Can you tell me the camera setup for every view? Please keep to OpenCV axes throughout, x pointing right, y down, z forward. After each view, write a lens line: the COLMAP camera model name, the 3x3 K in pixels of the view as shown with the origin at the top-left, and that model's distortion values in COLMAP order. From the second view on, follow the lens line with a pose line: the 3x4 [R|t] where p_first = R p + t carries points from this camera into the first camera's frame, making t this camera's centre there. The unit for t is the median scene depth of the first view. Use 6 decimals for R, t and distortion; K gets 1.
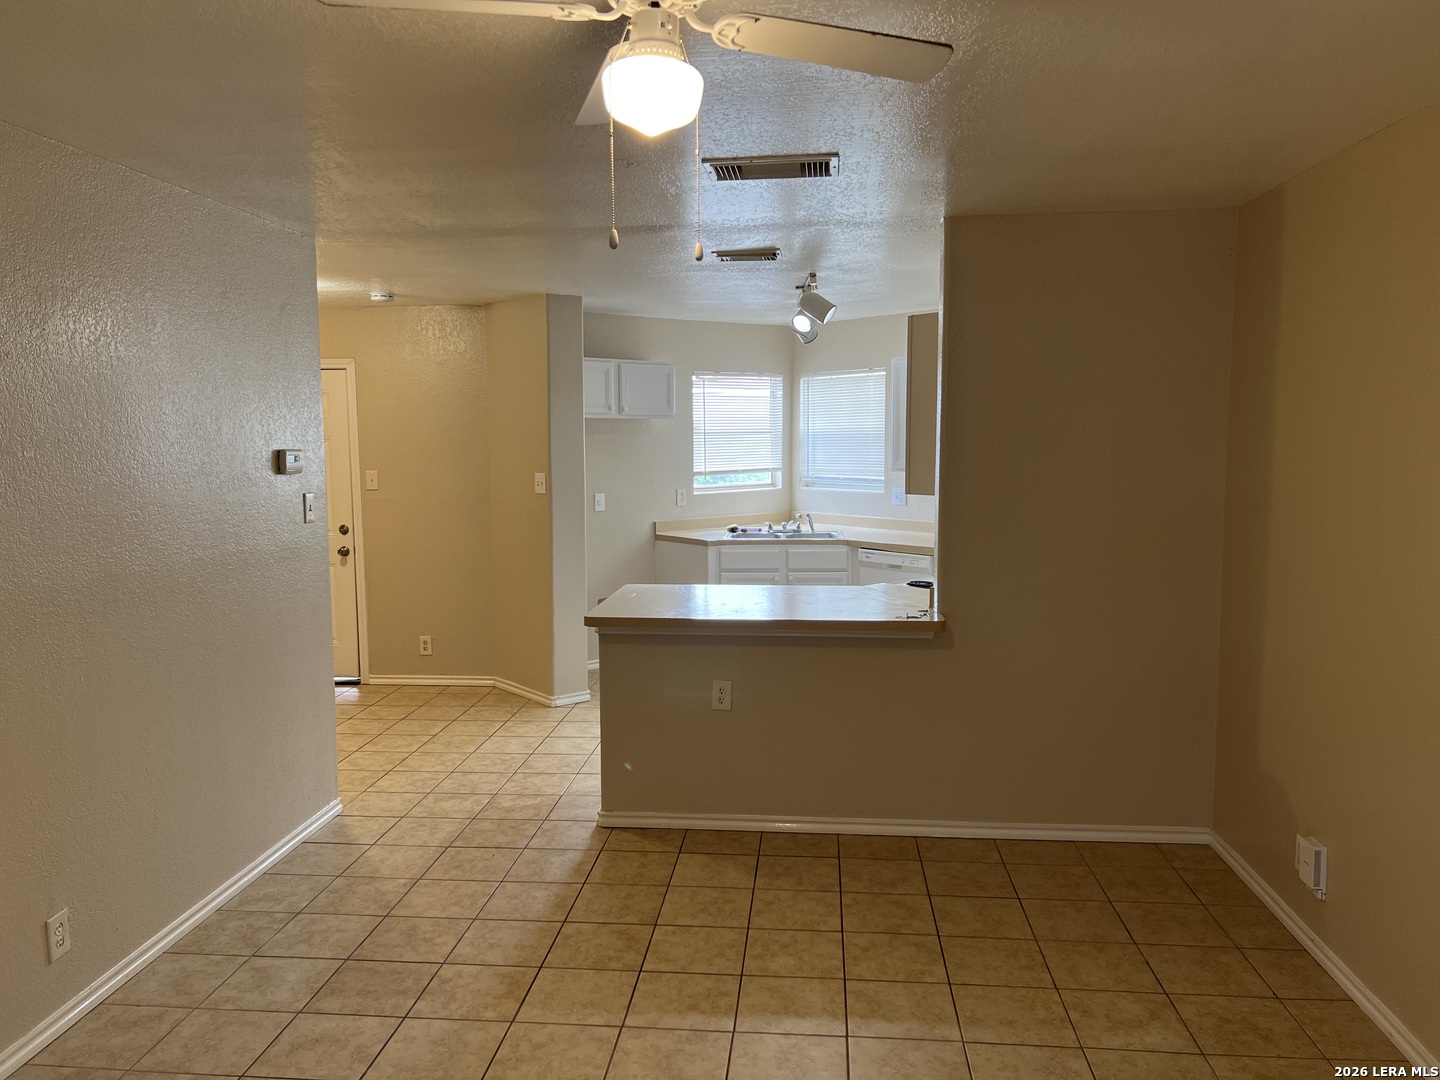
lens RADIAL K [[1079.9, 0, 725.5], [0, 1079.9, 543.8], [0, 0, 1]] dist [0.055649, -0.035703]
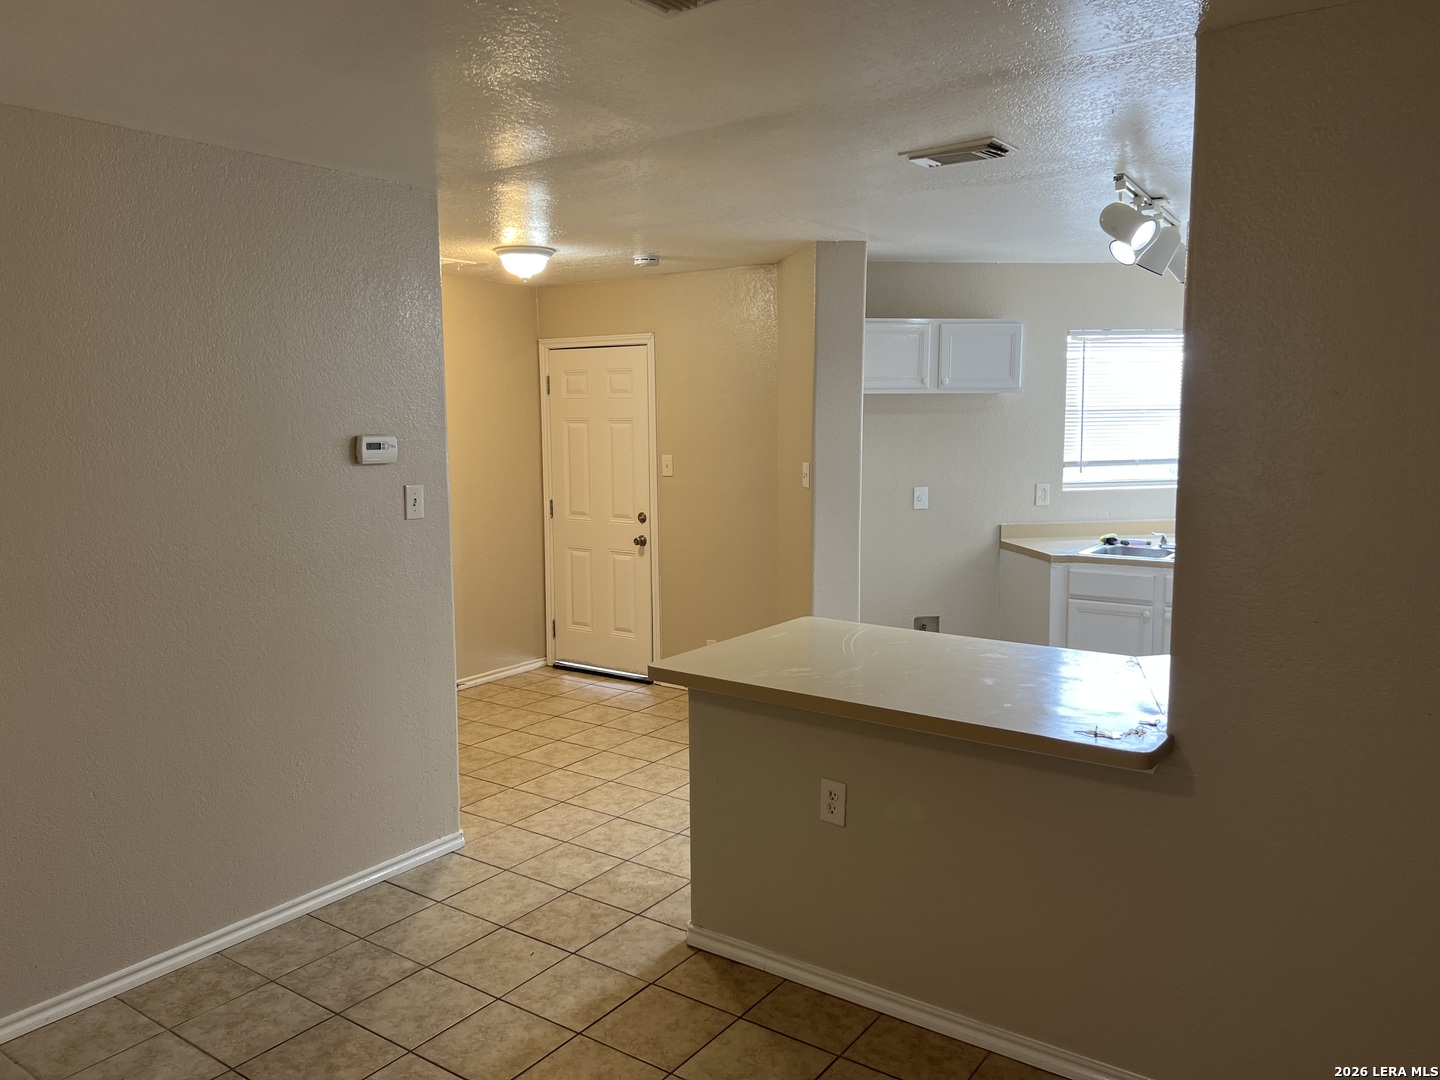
lens RADIAL K [[1079.9, 0, 710.6], [0, 1079.9, 538.7], [0, 0, 1]] dist [0.055649, -0.035703]
pose [[0.856551, 0.059445, -0.512627, 0.197482], [-0.049211, 0.998225, 0.033529, -0.032852], [0.513710, -0.003492, 0.857957, 0.269402]]
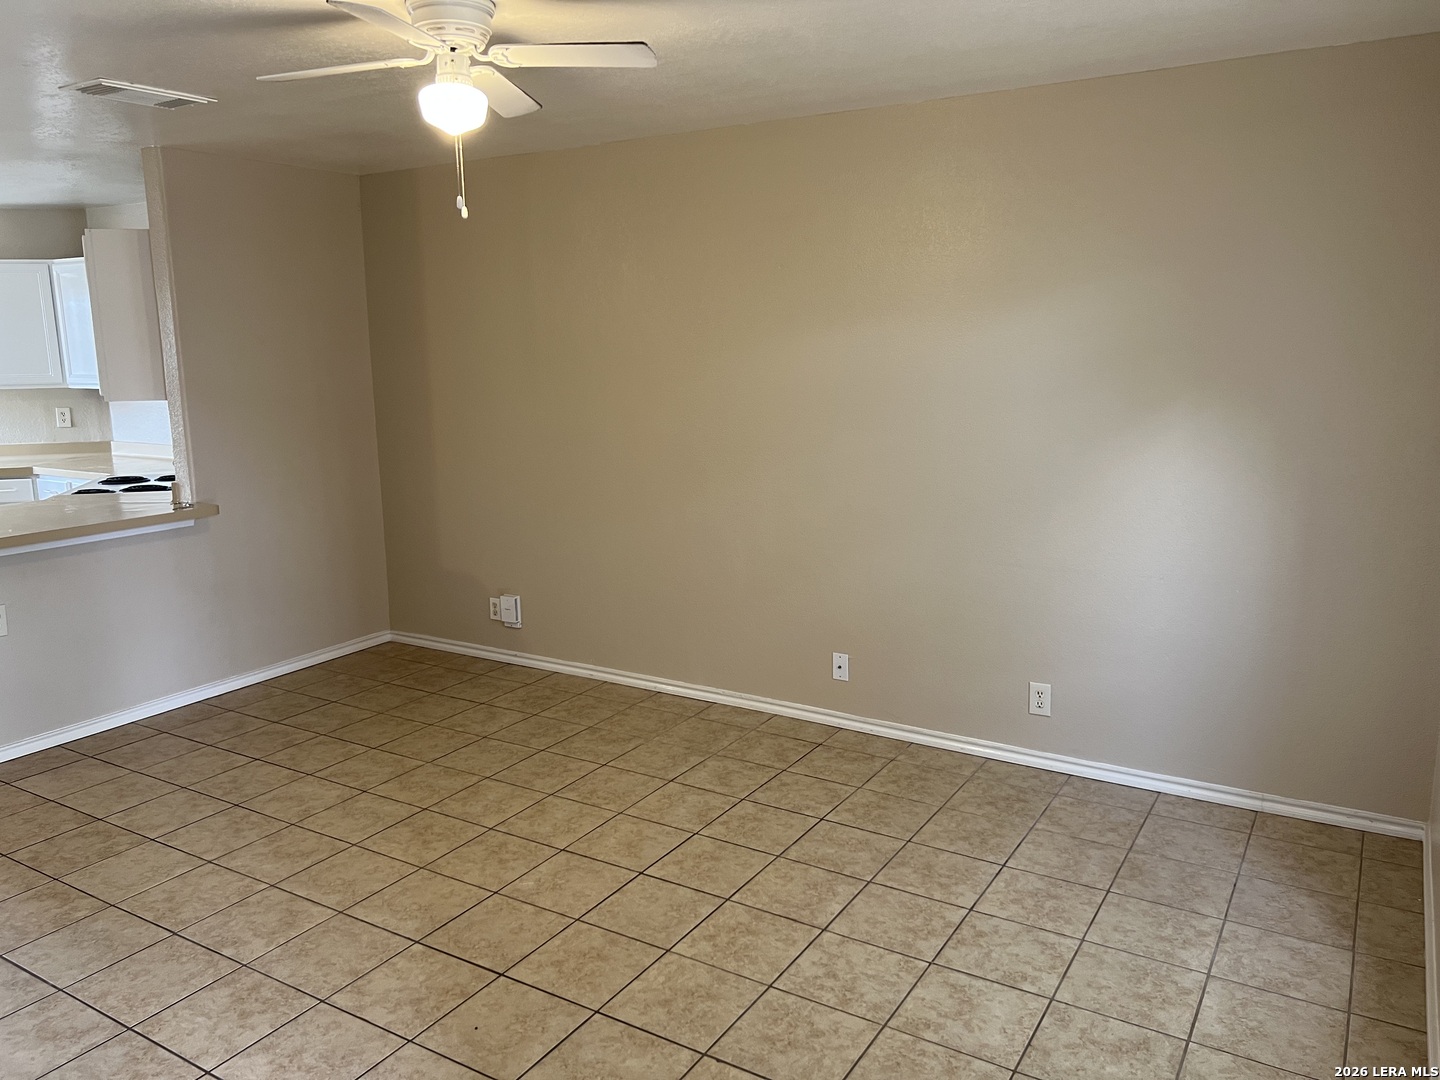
lens RADIAL K [[1079.9, 0, 713.0], [0, 1079.9, 533.0], [0, 0, 1]] dist [0.055649, -0.035703]
pose [[0.435763, -0.151288, 0.887255, -0.414718], [0.093494, 0.988048, 0.122556, 0.003050], [-0.895192, 0.029548, 0.444700, -0.001949]]
